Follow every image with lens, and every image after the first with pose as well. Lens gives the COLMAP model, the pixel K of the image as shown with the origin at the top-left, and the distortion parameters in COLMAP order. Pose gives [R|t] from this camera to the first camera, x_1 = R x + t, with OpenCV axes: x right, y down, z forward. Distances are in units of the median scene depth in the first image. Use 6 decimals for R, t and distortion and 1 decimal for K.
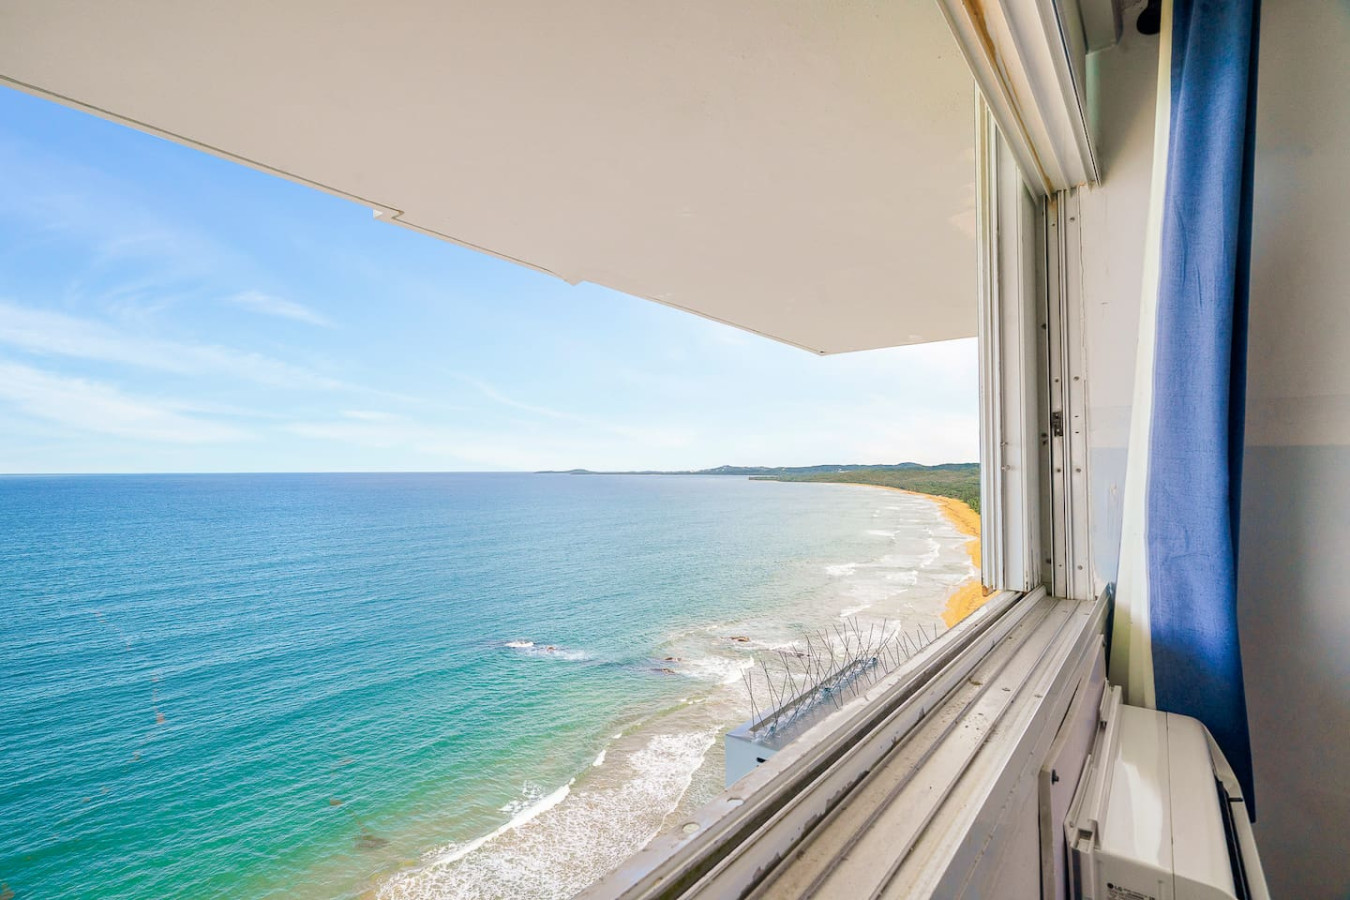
lens RADIAL K [[629.0, 0, 679.9], [0, 629.0, 445.6], [0, 0, 1]] dist [-0.001548, 0.000155]
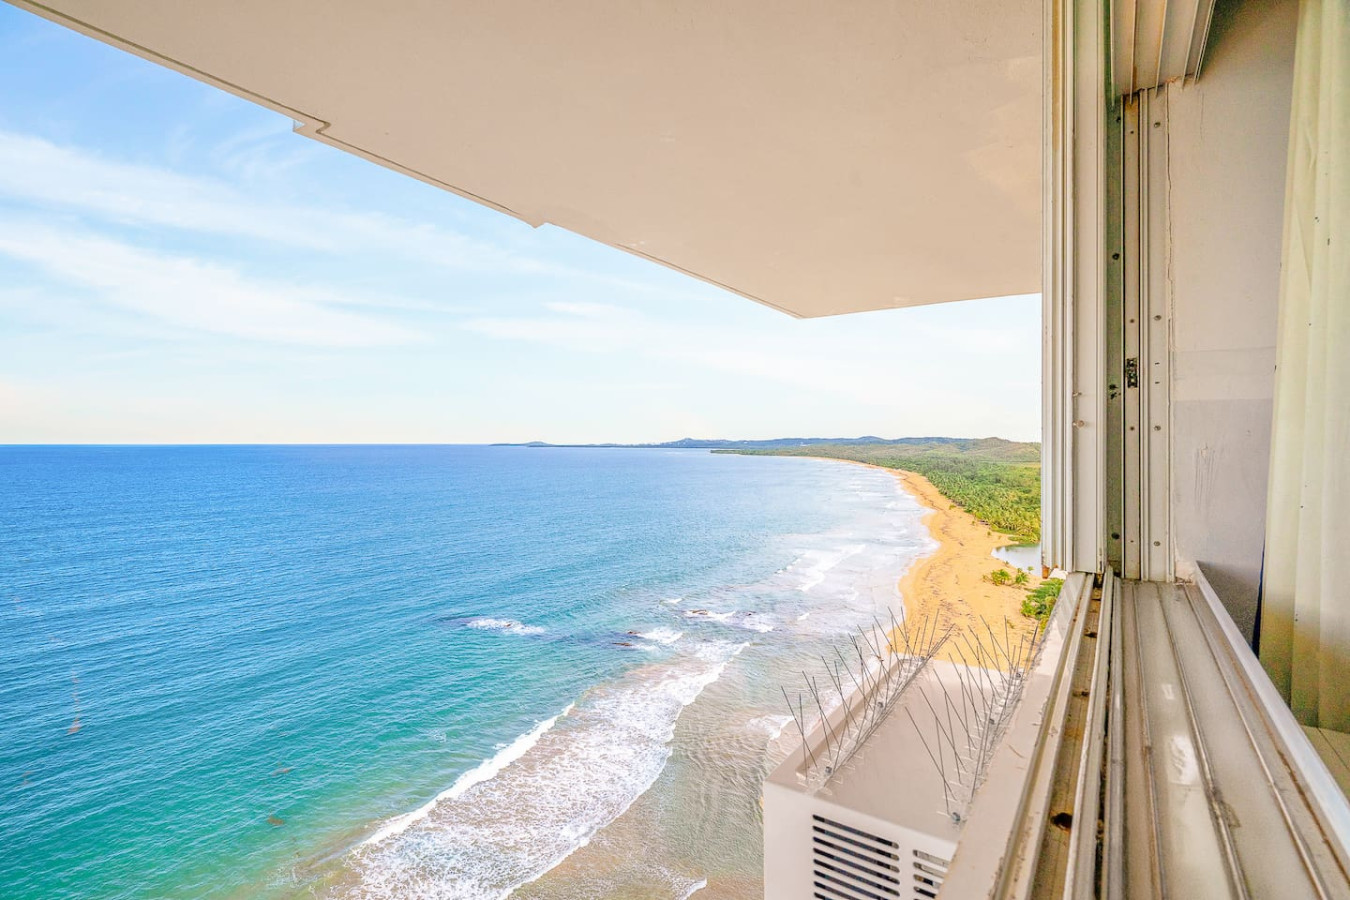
lens RADIAL K [[629.0, 0, 686.6], [0, 629.0, 440.5], [0, 0, 1]] dist [-0.001548, 0.000155]
pose [[0.996956, 0.004116, 0.077852, -0.054500], [-0.006632, 0.999463, 0.032088, 0.032440], [-0.077678, -0.032507, 0.996448, 0.209935]]
